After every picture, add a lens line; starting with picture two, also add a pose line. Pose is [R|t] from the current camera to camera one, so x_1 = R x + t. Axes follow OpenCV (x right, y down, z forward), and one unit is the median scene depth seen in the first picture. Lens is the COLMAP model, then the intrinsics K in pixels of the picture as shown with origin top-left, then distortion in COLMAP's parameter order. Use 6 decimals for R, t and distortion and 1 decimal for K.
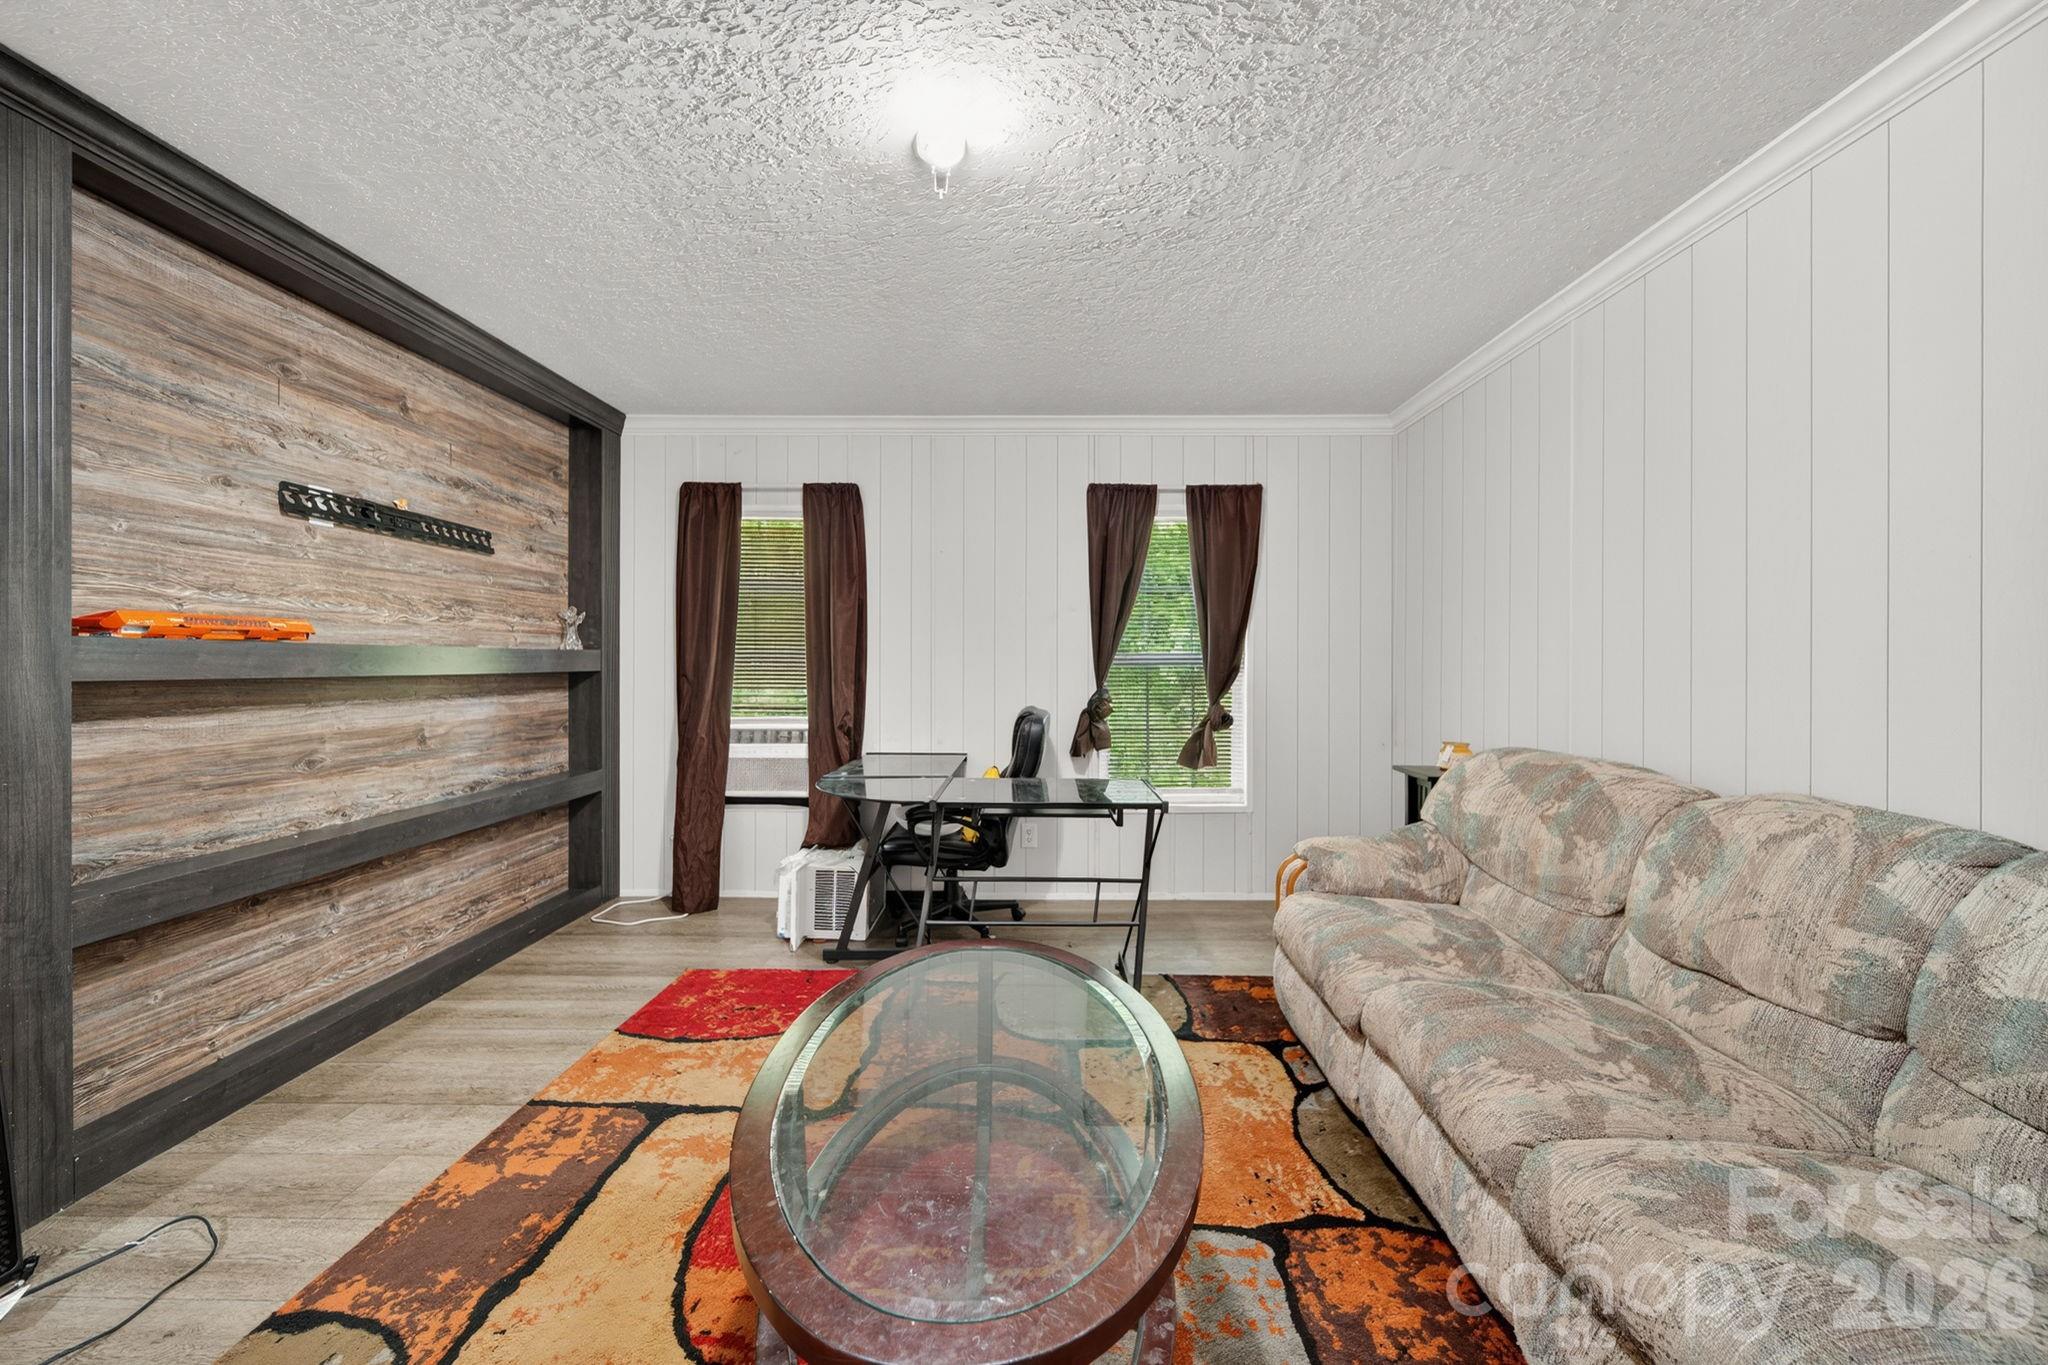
lens RADIAL K [[727.1, 0, 1029.7], [0, 727.1, 666.4], [0, 0, 1]] dist [-0.003129, -0.000582]
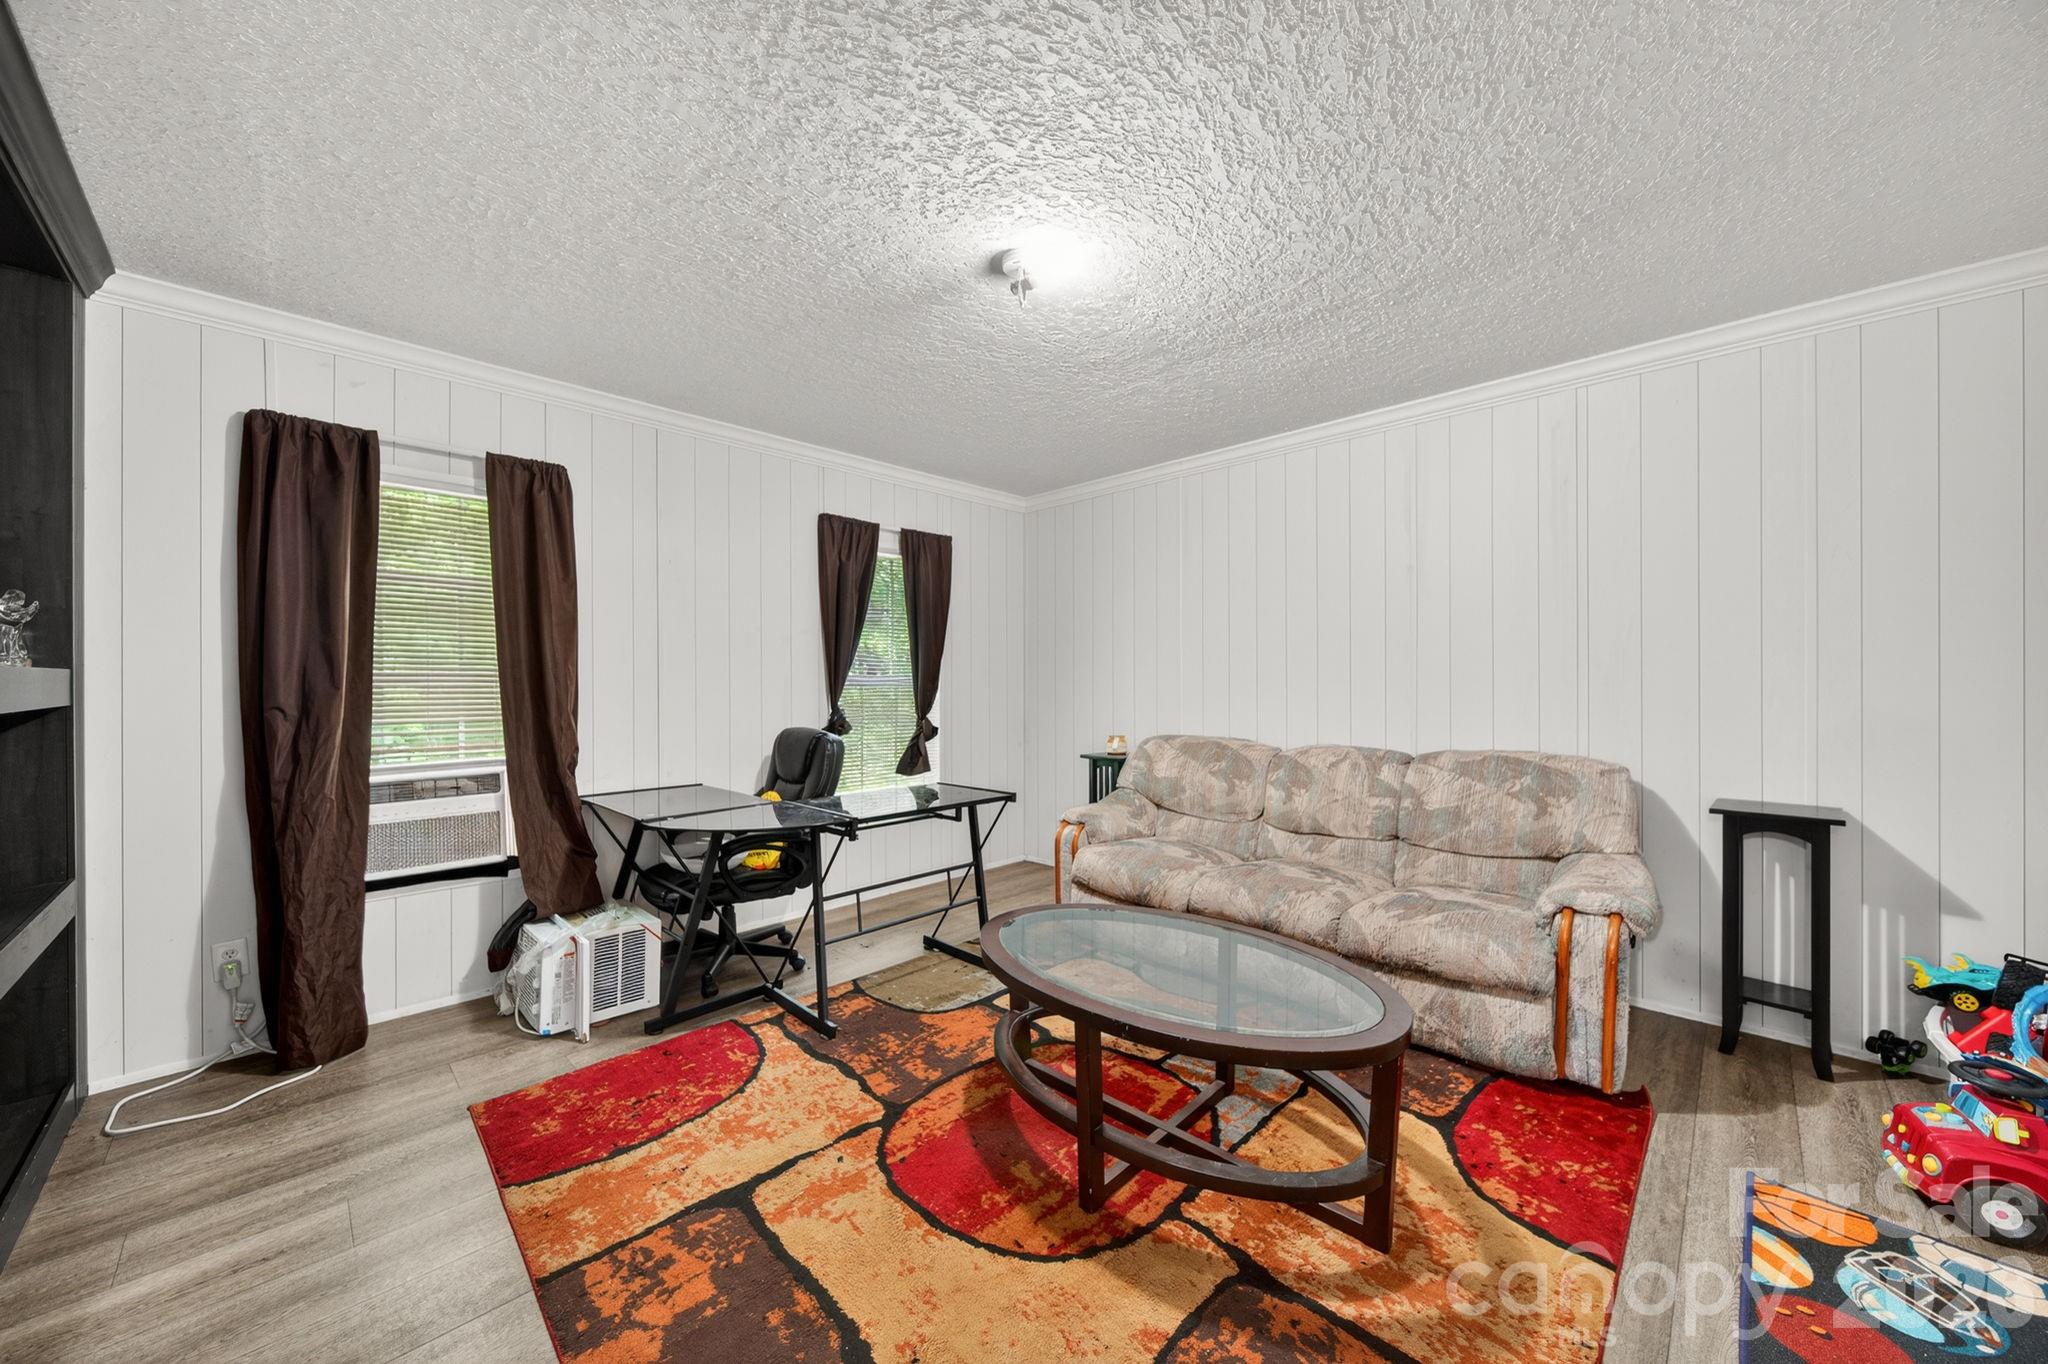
lens RADIAL K [[727.1, 0, 1025.1], [0, 727.1, 679.9], [0, 0, 1]] dist [-0.003129, -0.000582]
pose [[0.697497, -0.004589, 0.716573, -0.674085], [0.008942, 0.999957, -0.002300, -0.008793], [-0.716532, 0.008012, 0.697508, 0.092144]]
